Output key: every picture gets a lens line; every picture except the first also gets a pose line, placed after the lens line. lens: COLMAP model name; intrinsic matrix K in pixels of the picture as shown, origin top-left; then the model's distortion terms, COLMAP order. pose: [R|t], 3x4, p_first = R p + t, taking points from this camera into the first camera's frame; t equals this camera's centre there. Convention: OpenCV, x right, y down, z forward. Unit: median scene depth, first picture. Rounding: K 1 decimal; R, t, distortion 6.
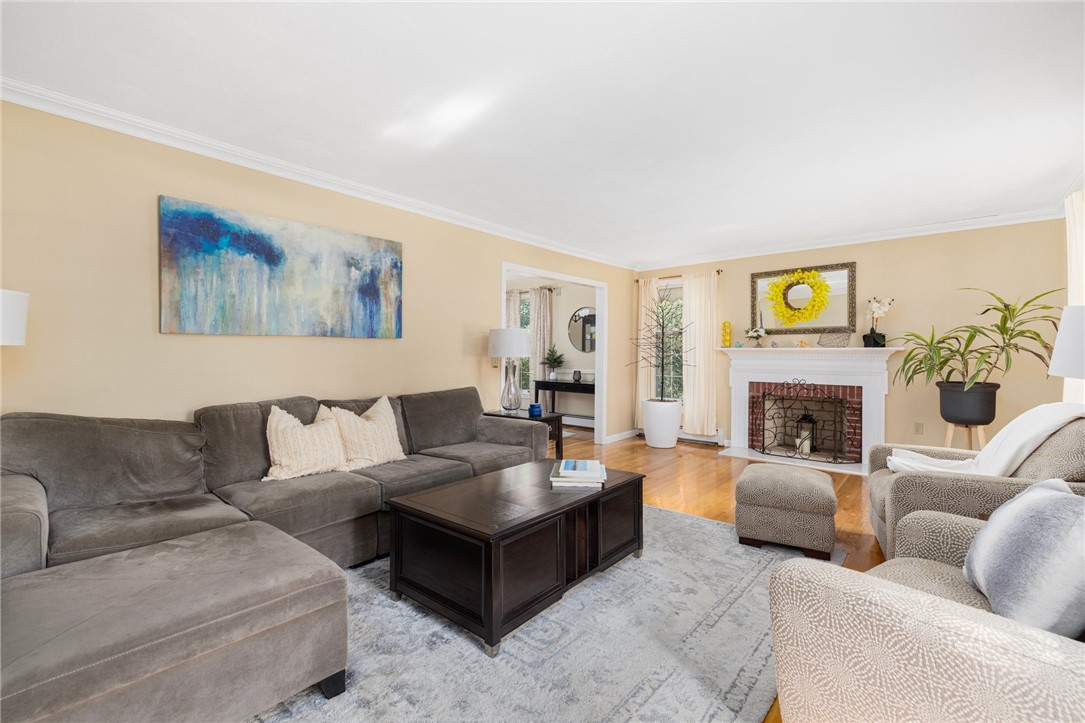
lens RADIAL K [[466.1, 0, 537.6], [0, 466.1, 354.8], [0, 0, 1]] dist [-0.000499, -0.000314]
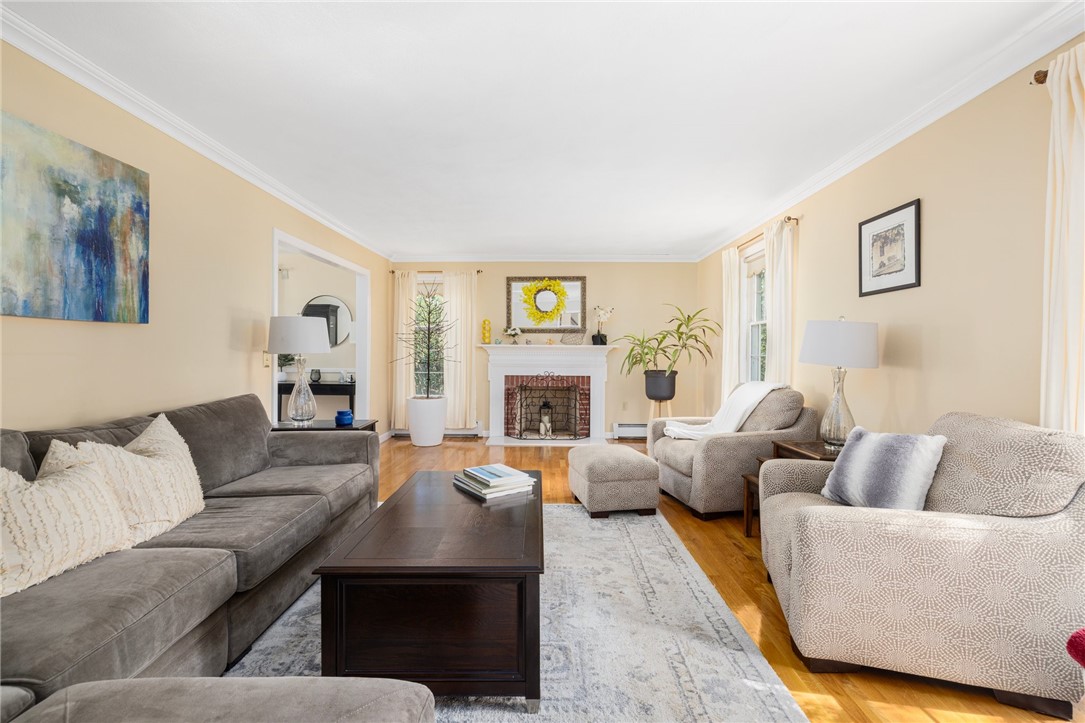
lens RADIAL K [[466.1, 0, 537.6], [0, 466.1, 354.8], [0, 0, 1]] dist [-0.000499, -0.000314]
pose [[0.768423, -0.003762, 0.639931, -0.217178], [-0.001058, 0.999974, 0.007148, 0.001418], [-0.639941, -0.006170, 0.768399, 0.125493]]
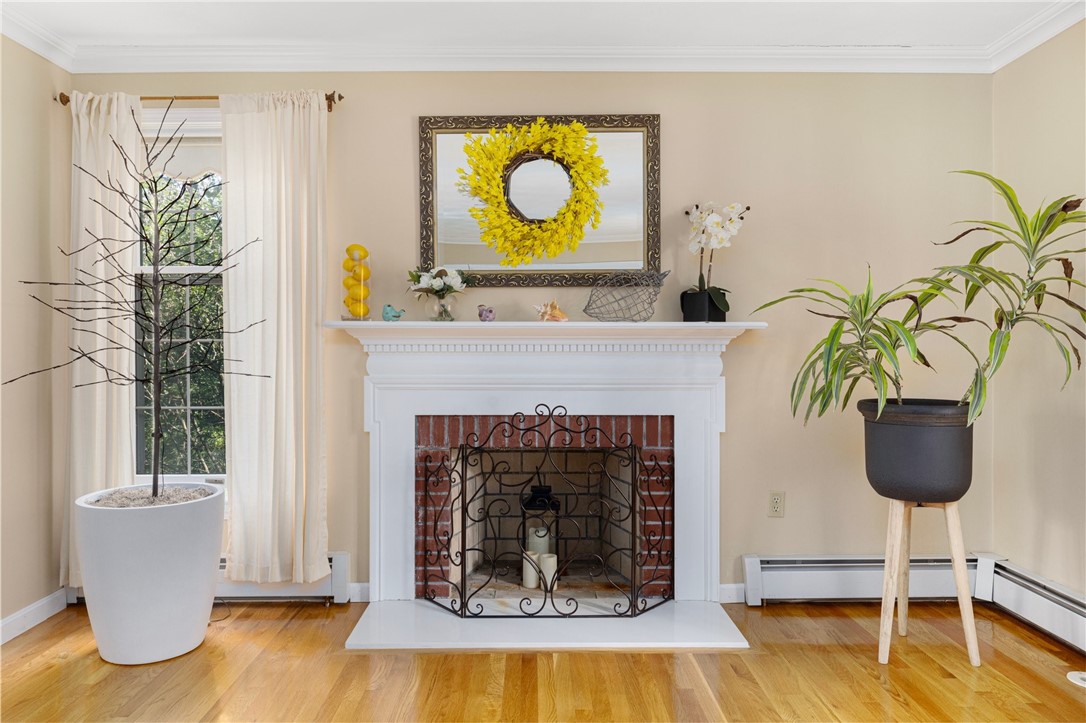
lens RADIAL K [[743.2, 0, 539.0], [0, 743.2, 354.4], [0, 0, 1]] dist [0.001067, 0.000604]
pose [[0.749432, -0.009537, 0.662012, 0.165425], [0.004584, 0.999947, 0.009215, 0.006218], [-0.662065, -0.003872, 0.749436, 0.581416]]
